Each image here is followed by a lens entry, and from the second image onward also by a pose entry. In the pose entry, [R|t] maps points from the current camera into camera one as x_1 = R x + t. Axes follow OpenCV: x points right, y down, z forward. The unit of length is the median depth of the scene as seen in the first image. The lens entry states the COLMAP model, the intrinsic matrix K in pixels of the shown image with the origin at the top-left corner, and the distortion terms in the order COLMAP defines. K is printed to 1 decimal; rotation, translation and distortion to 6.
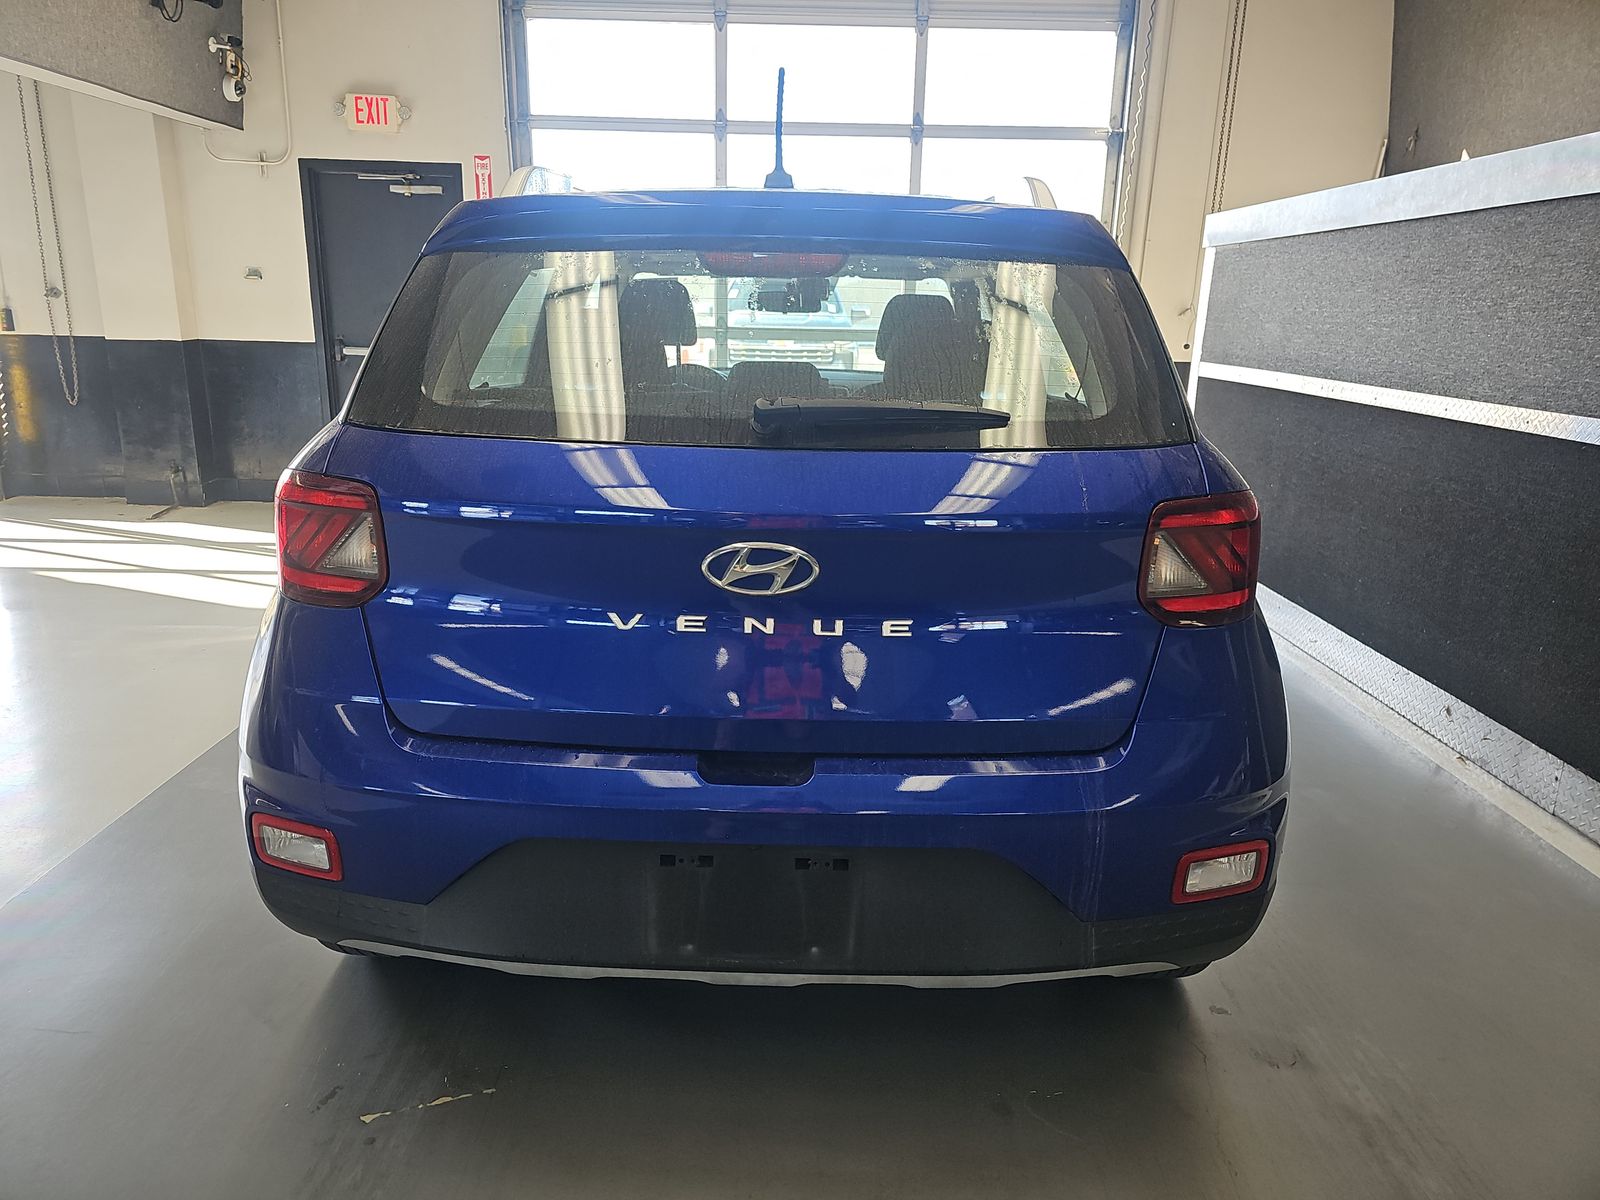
lens RADIAL K [[1078.7, 0, 800.0], [0, 1078.7, 600.0], [0, 0, 1]] dist [0.005176, -0.023931]
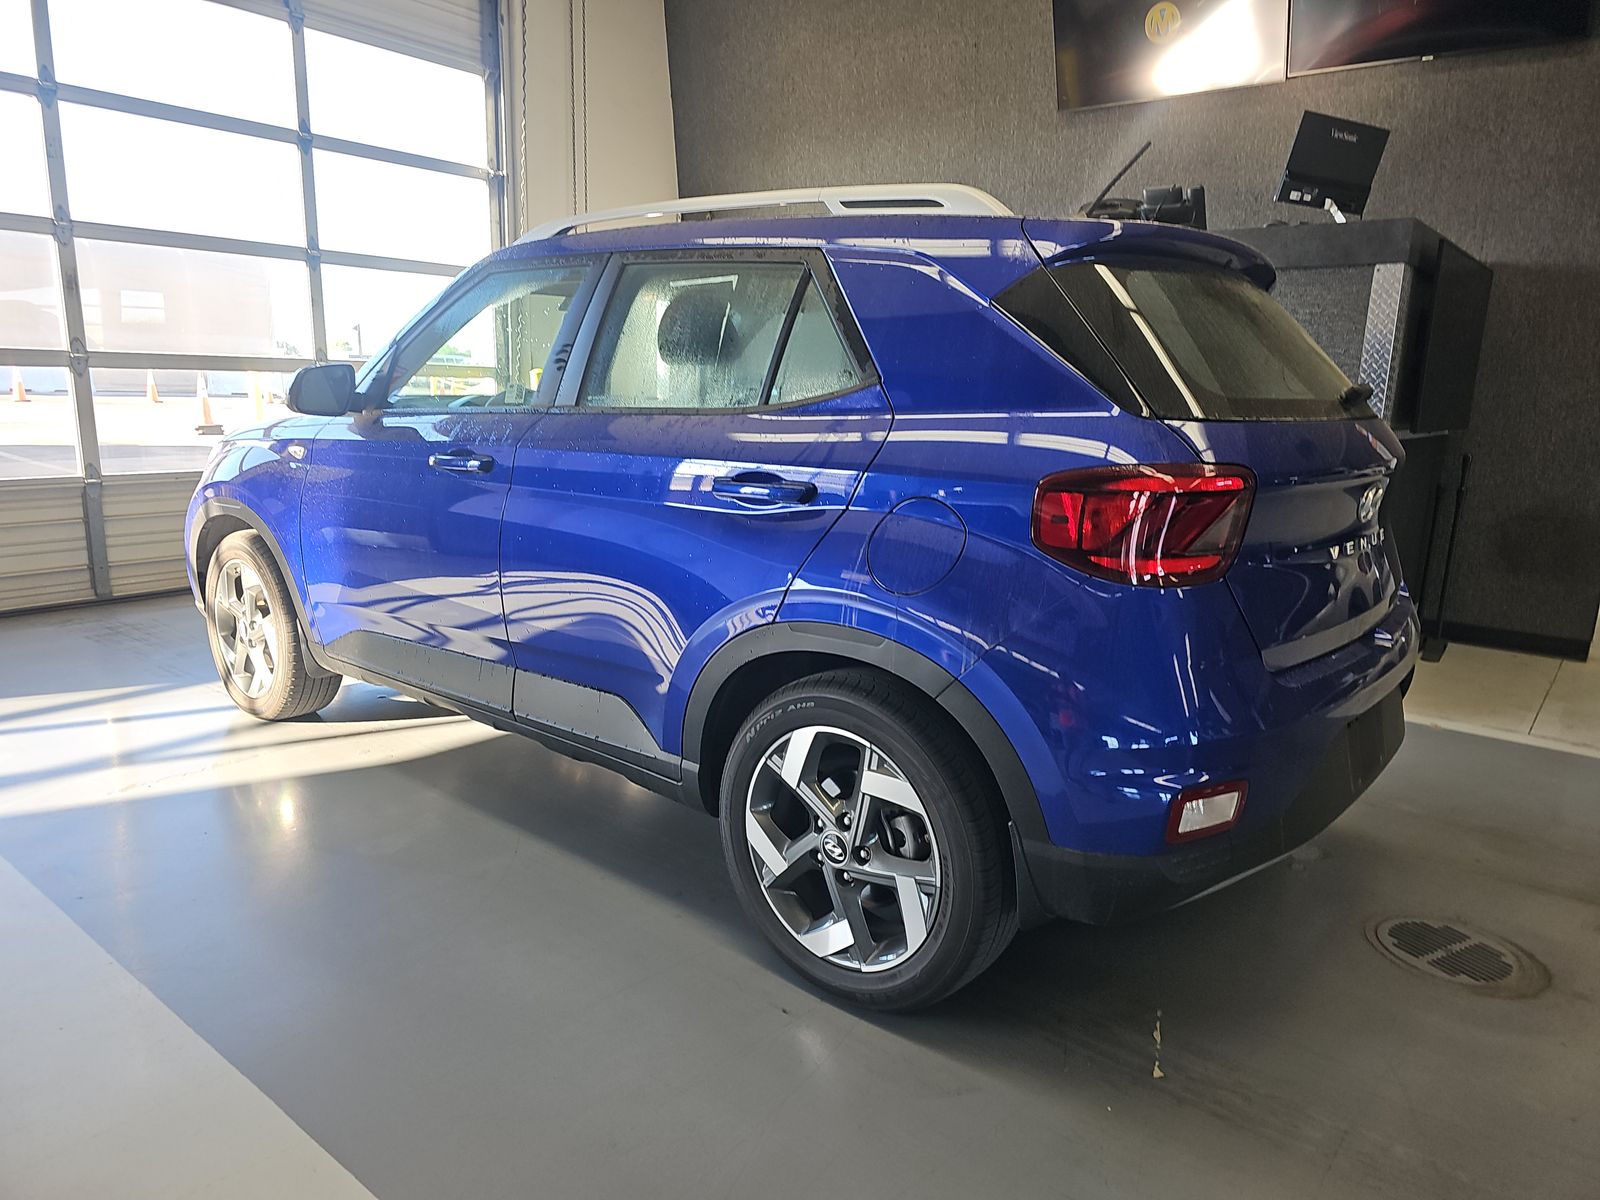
lens RADIAL K [[1078.7, 0, 800.0], [0, 1078.7, 600.0], [0, 0, 1]] dist [0.005176, -0.023931]
pose [[0.633909, -0.142561, 0.760155, -0.366987], [0.172491, 0.984169, 0.040729, -0.026610], [-0.753927, 0.105301, 0.648464, 0.158498]]
